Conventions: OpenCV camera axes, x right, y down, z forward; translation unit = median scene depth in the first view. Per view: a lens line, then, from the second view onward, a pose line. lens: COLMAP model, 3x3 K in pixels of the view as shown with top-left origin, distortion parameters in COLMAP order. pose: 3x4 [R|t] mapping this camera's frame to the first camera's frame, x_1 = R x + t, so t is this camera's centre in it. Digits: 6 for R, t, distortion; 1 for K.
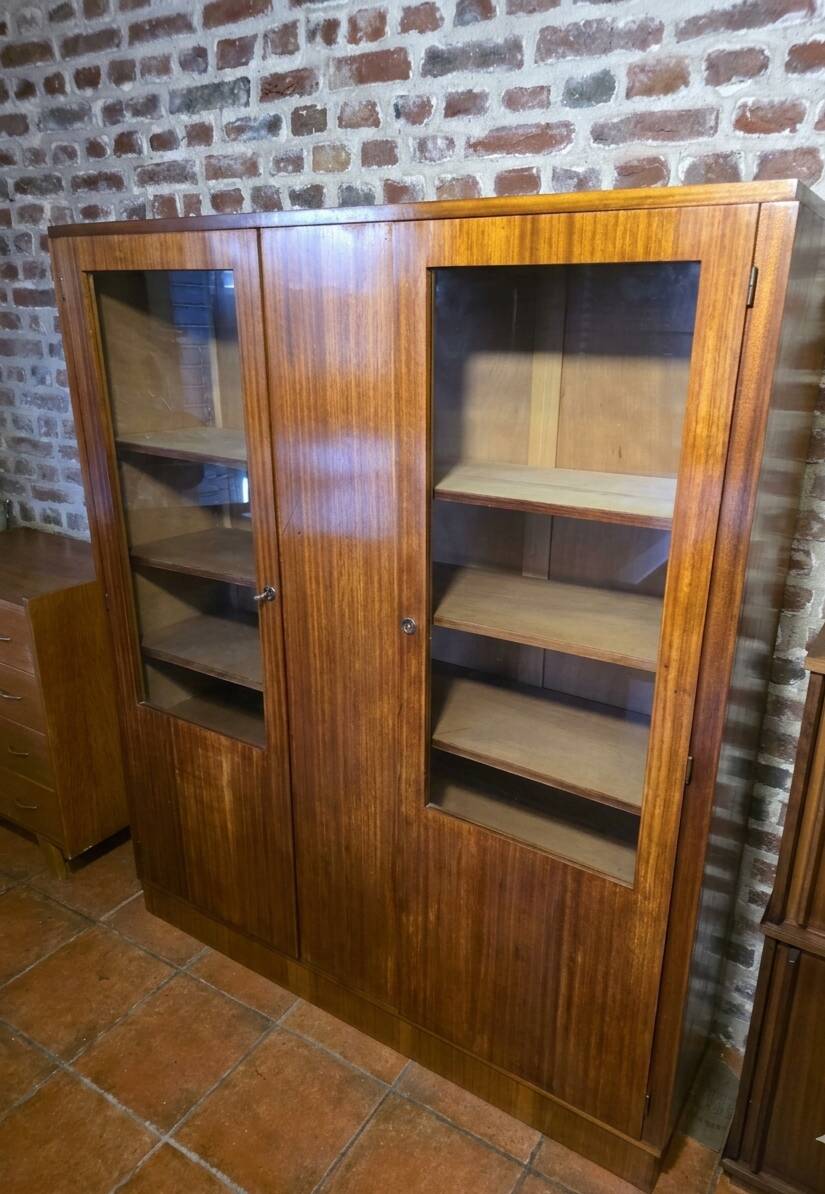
lens RADIAL K [[846.9, 0, 436.2], [0, 846.9, 596.1], [0, 0, 1]] dist [0.039798, -0.039498]
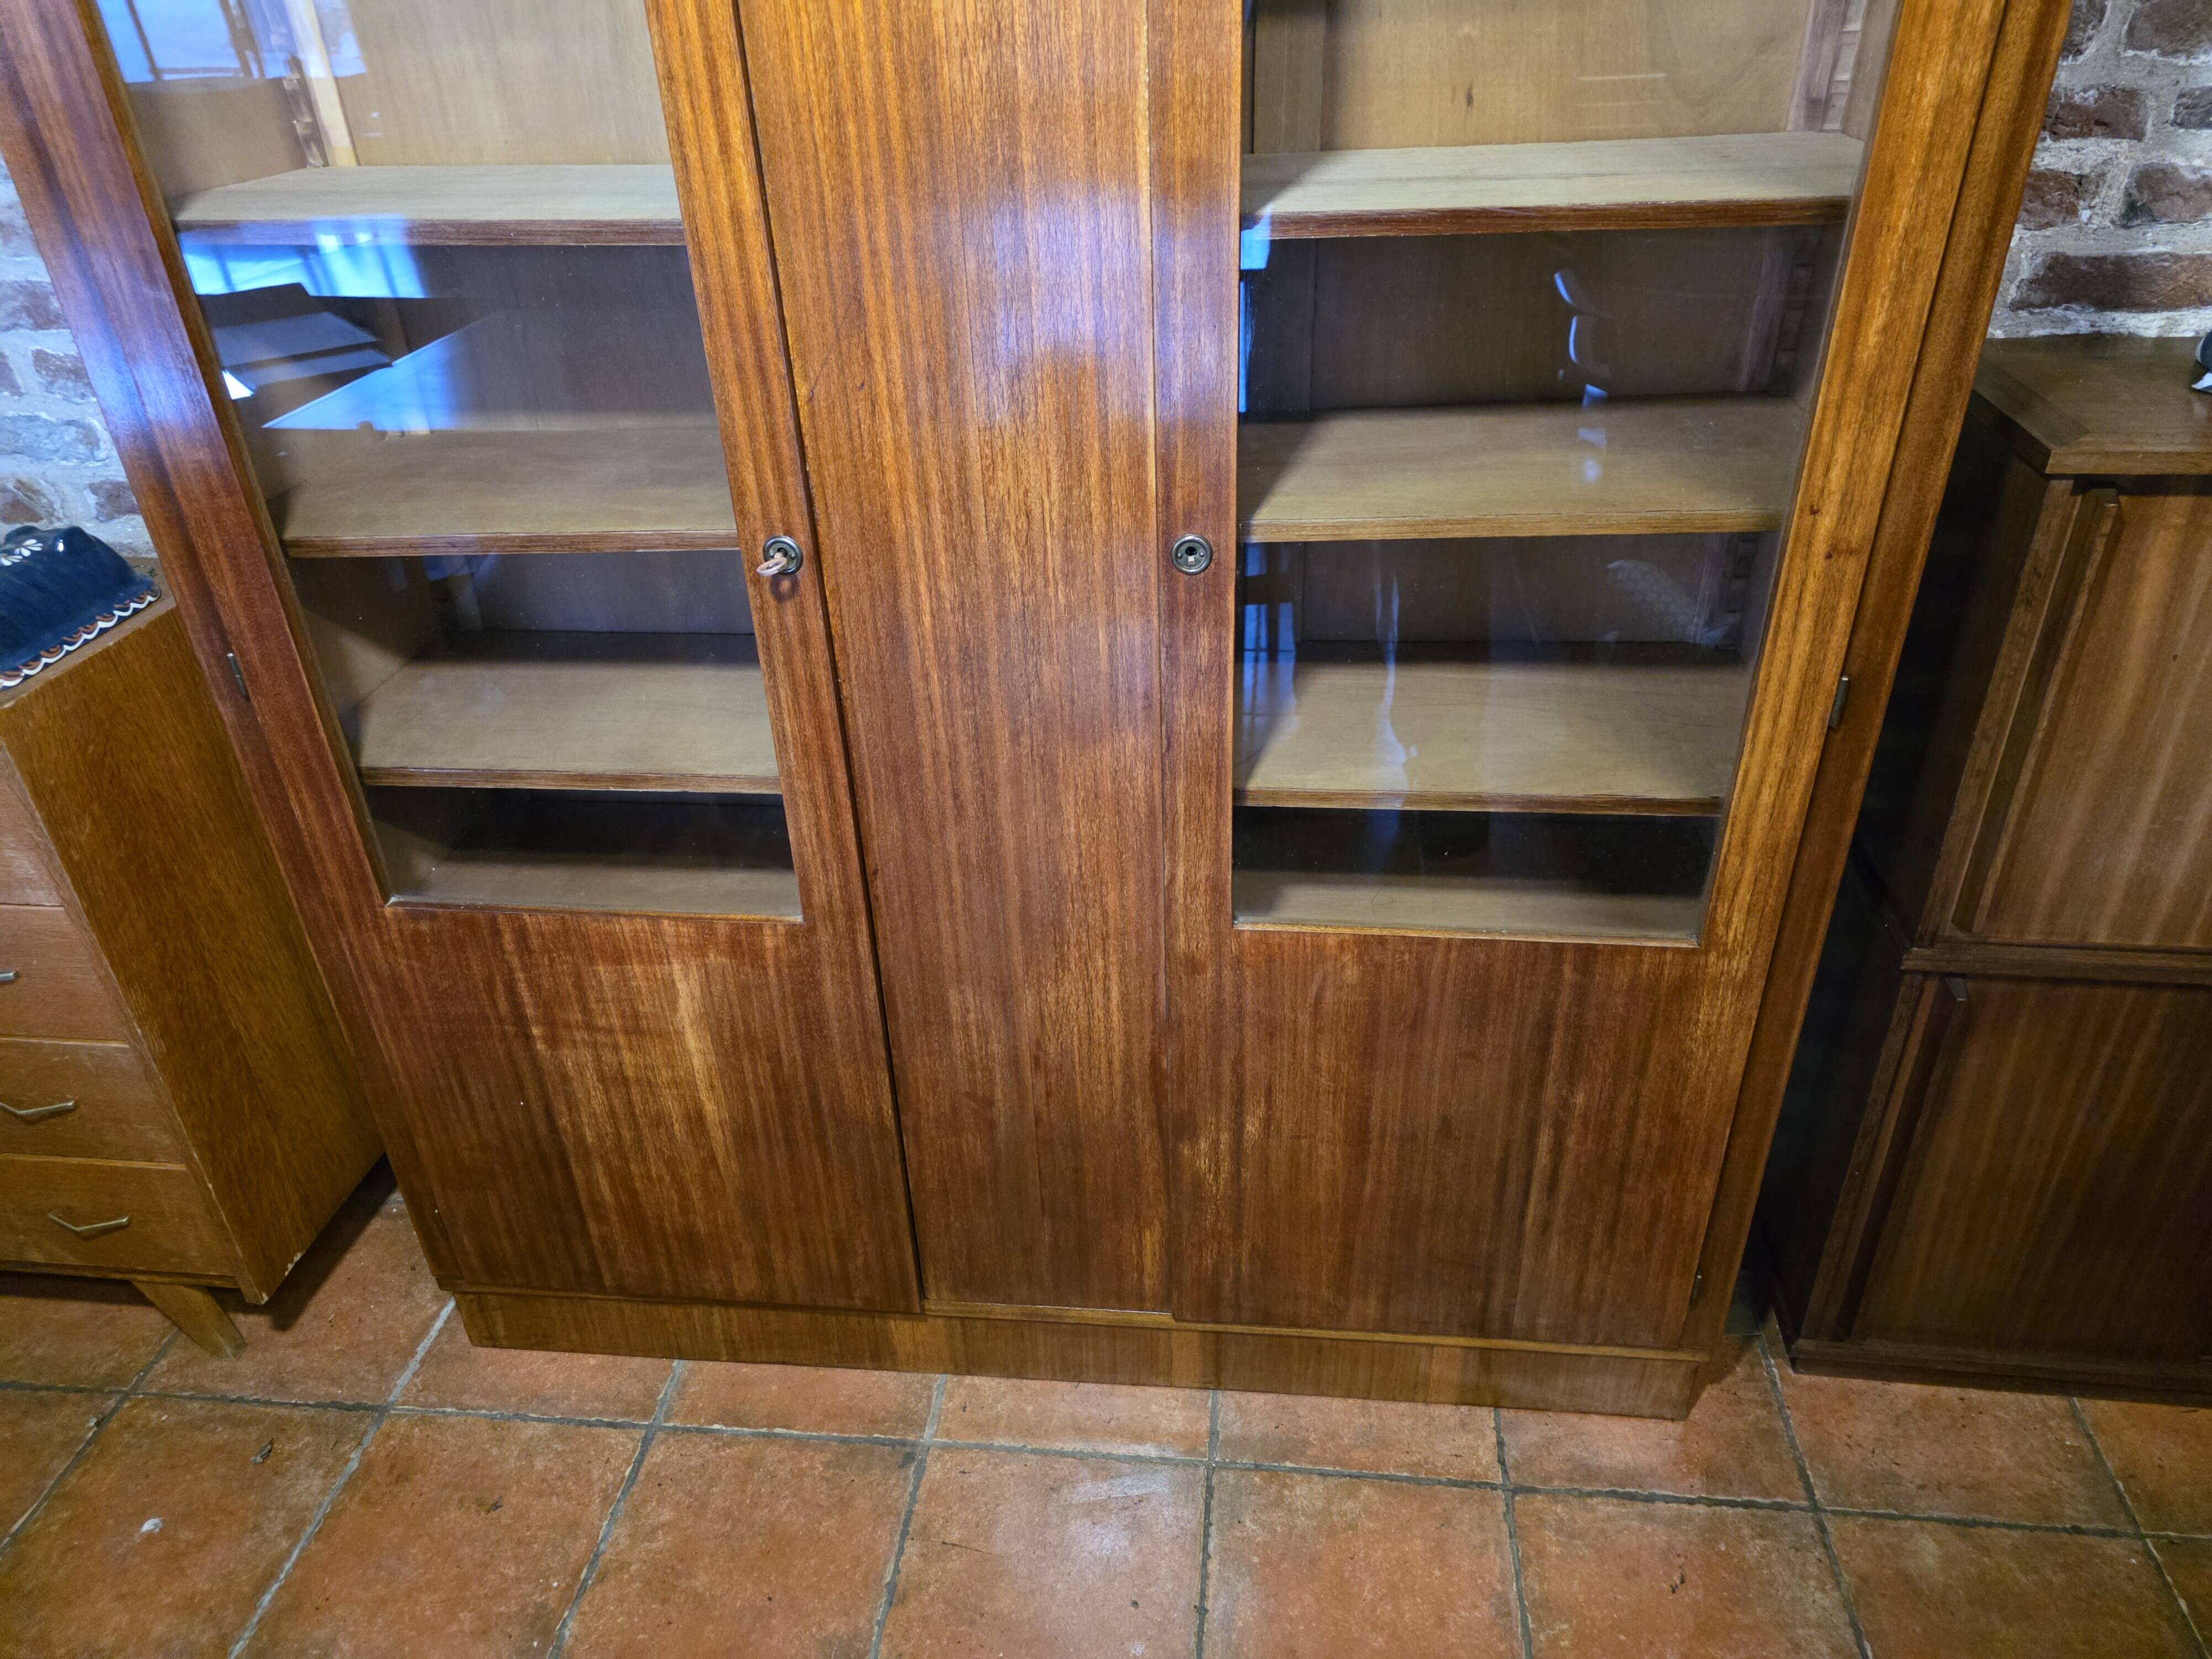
lens RADIAL K [[1580.5, 0, 1124.0], [0, 1580.5, 839.0], [0, 0, 1]] dist [0.039778, -0.039545]
pose [[0.897724, -0.267130, 0.350332, -0.364566], [0.184481, 0.950061, 0.251697, -0.035001], [-0.400072, -0.161325, 0.902173, 0.223615]]
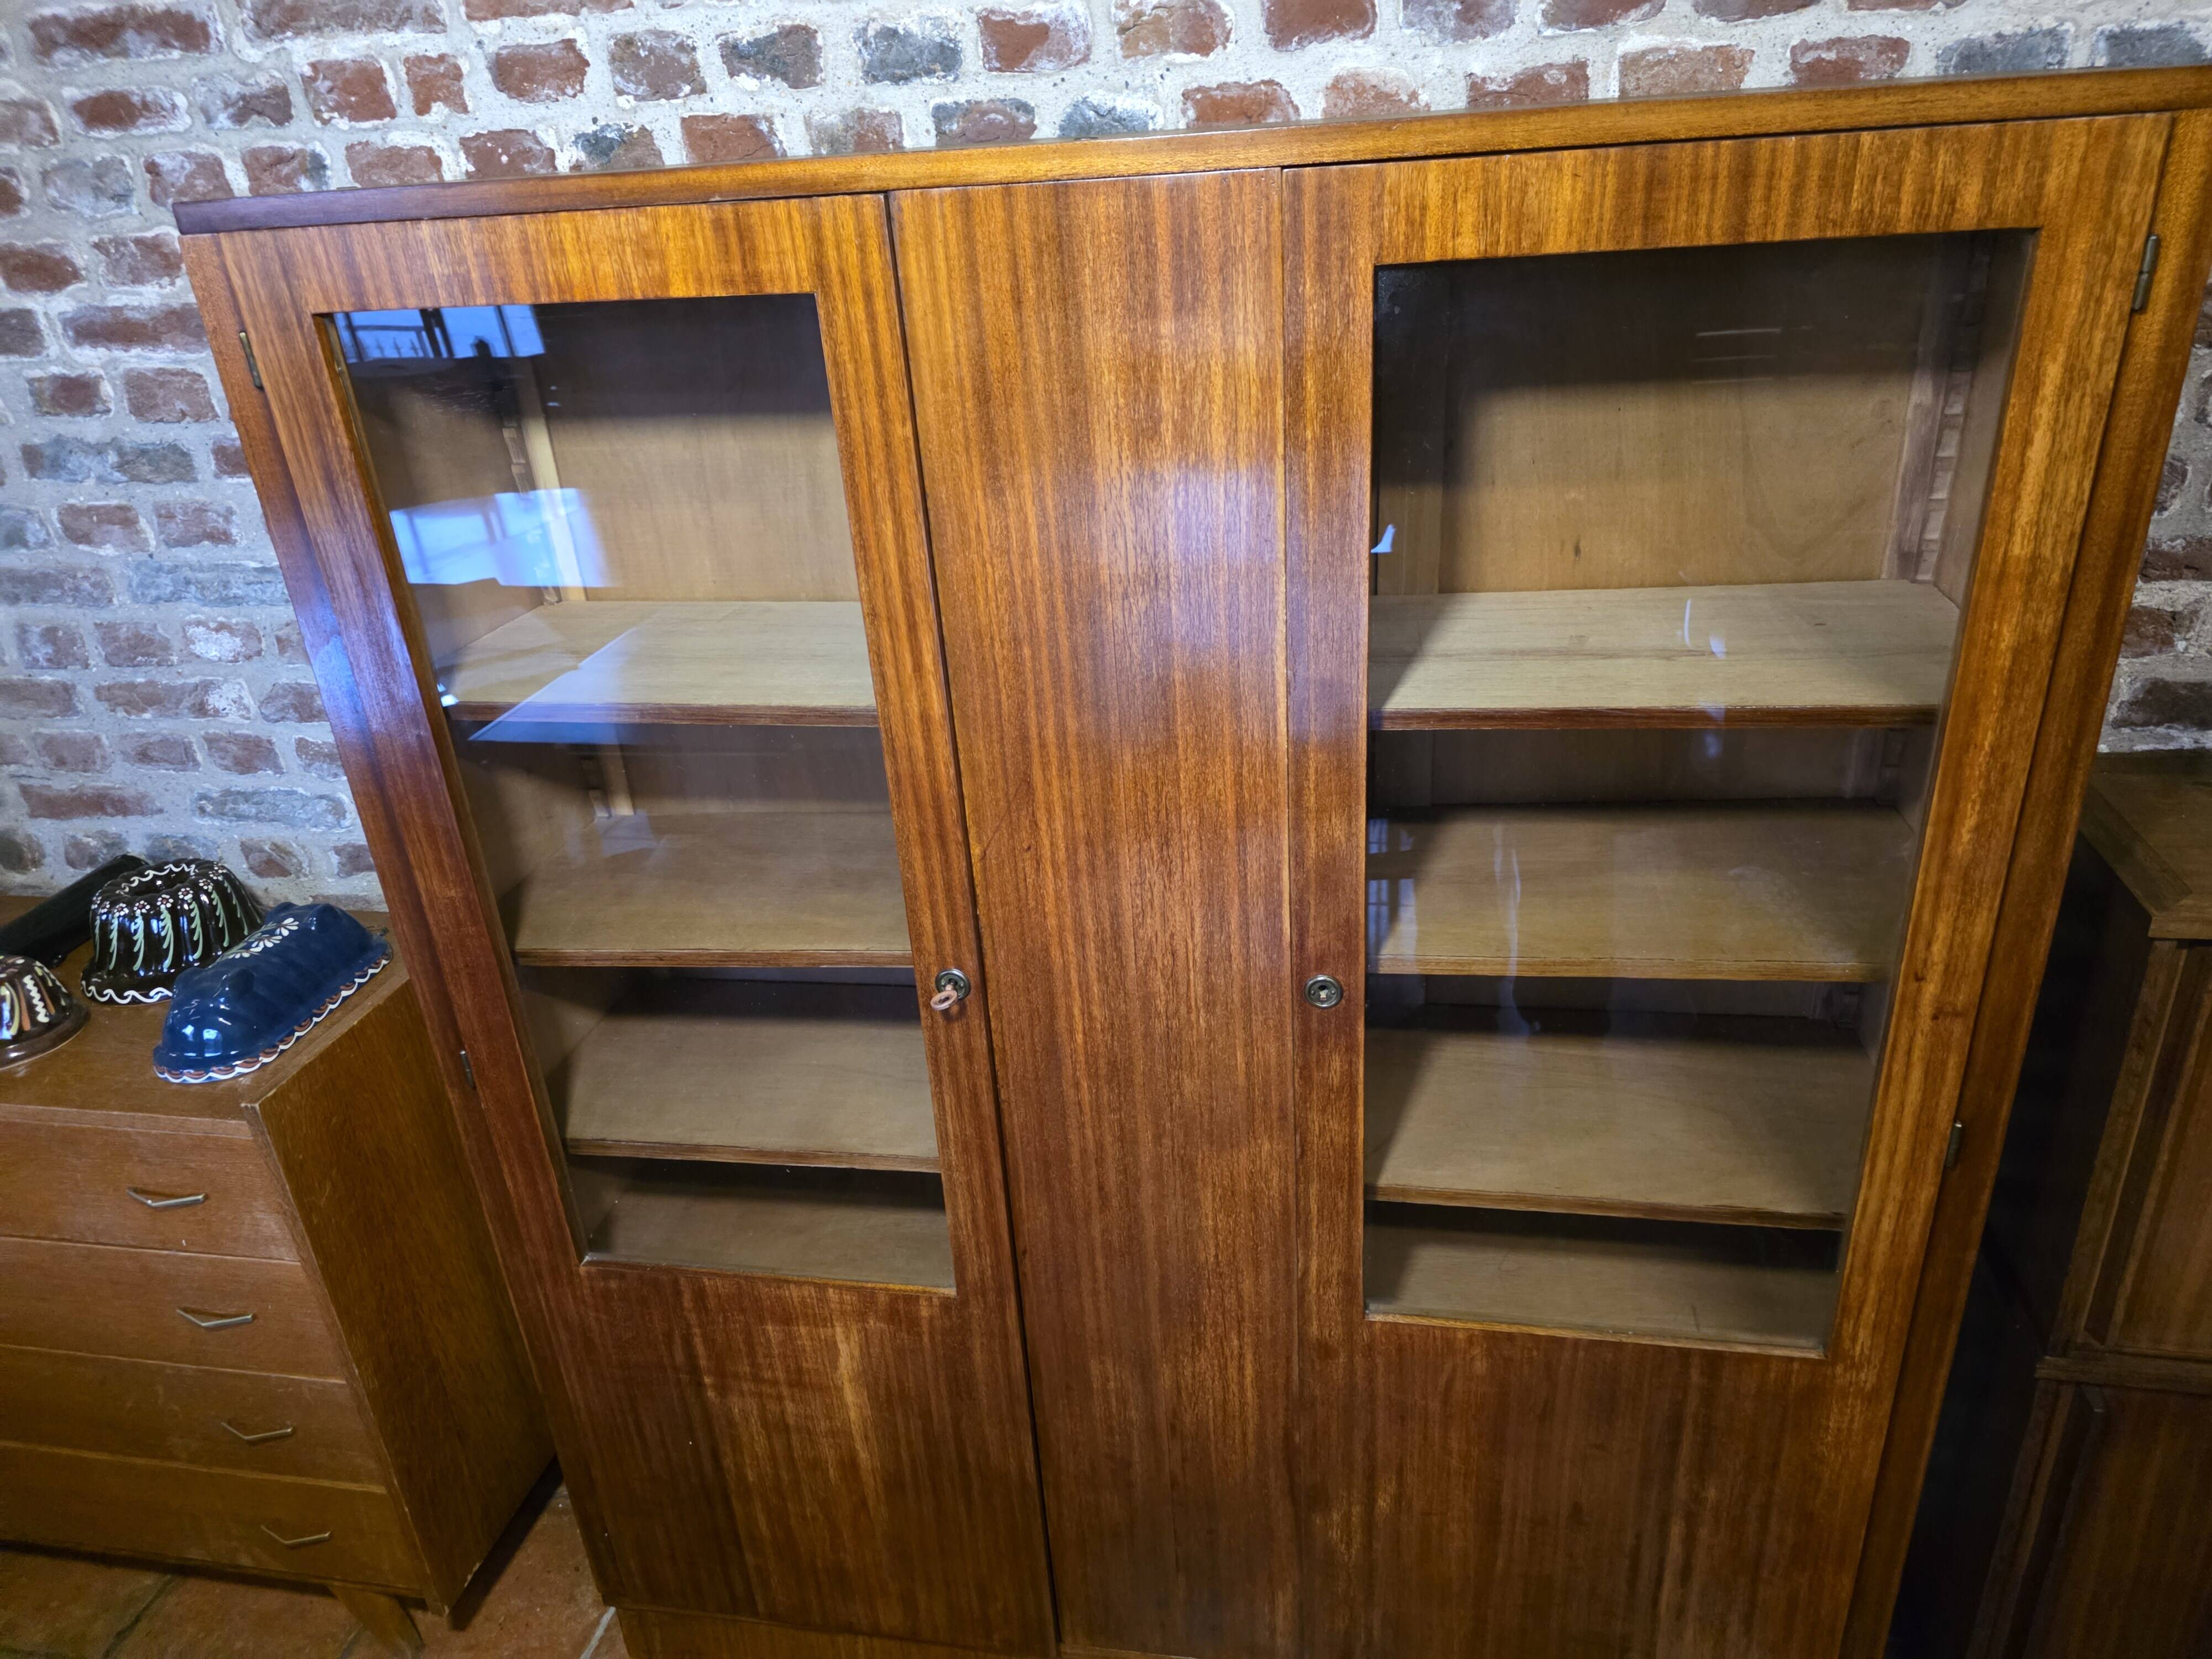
lens RADIAL K [[1580.5, 0, 1106.9], [0, 1580.5, 825.8], [0, 0, 1]] dist [0.039778, -0.039545]
pose [[0.927427, -0.225675, 0.298244, -0.364273], [0.193183, 0.971876, 0.134674, -0.186975], [-0.320249, -0.067284, 0.944941, 0.180104]]
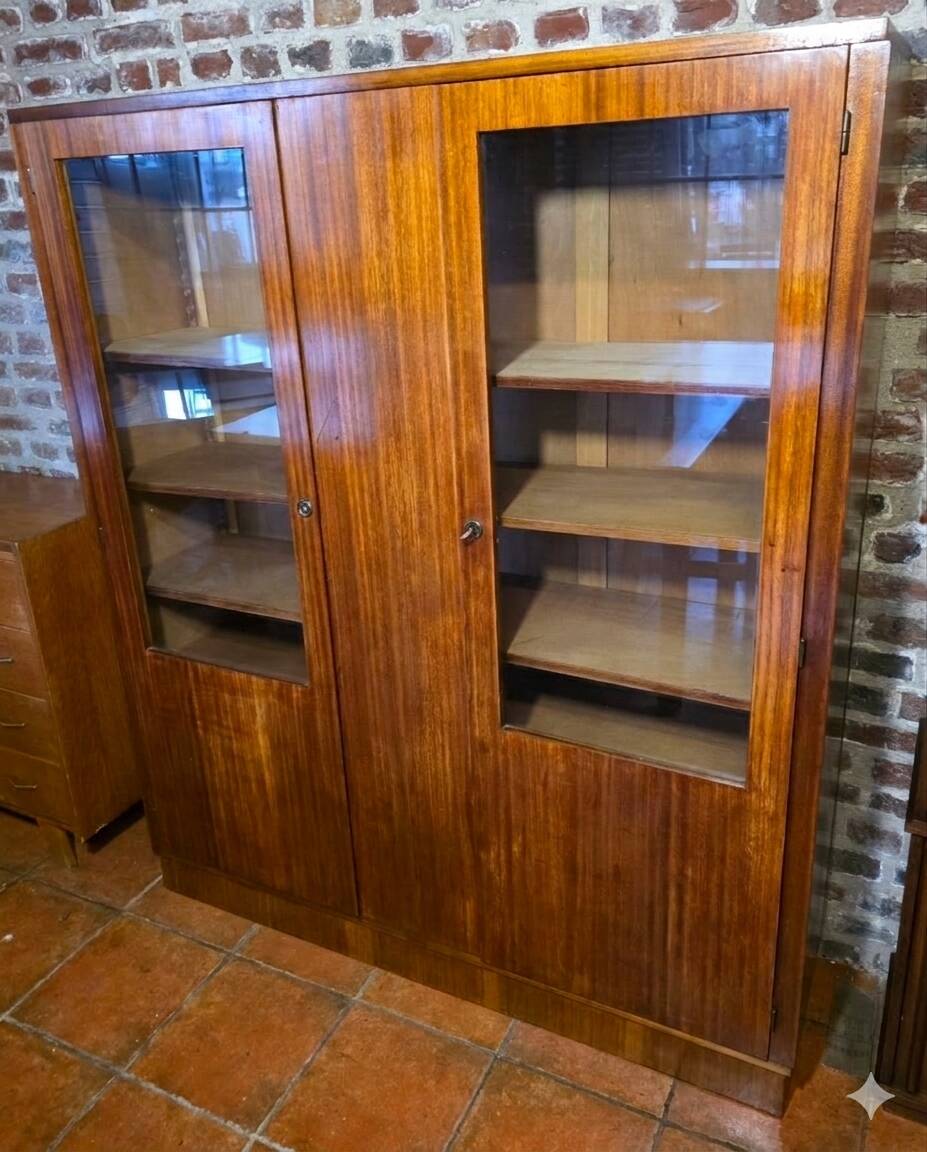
lens RADIAL K [[1025.2, 0, 453.6], [0, 1025.2, 533.8], [0, 0, 1]] dist [0.029489, -0.016026]
pose [[0.995916, -0.080472, 0.040926, -0.091931], [0.079737, 0.996629, 0.019308, 0.015653], [-0.042341, -0.015965, 0.998976, -0.085576]]
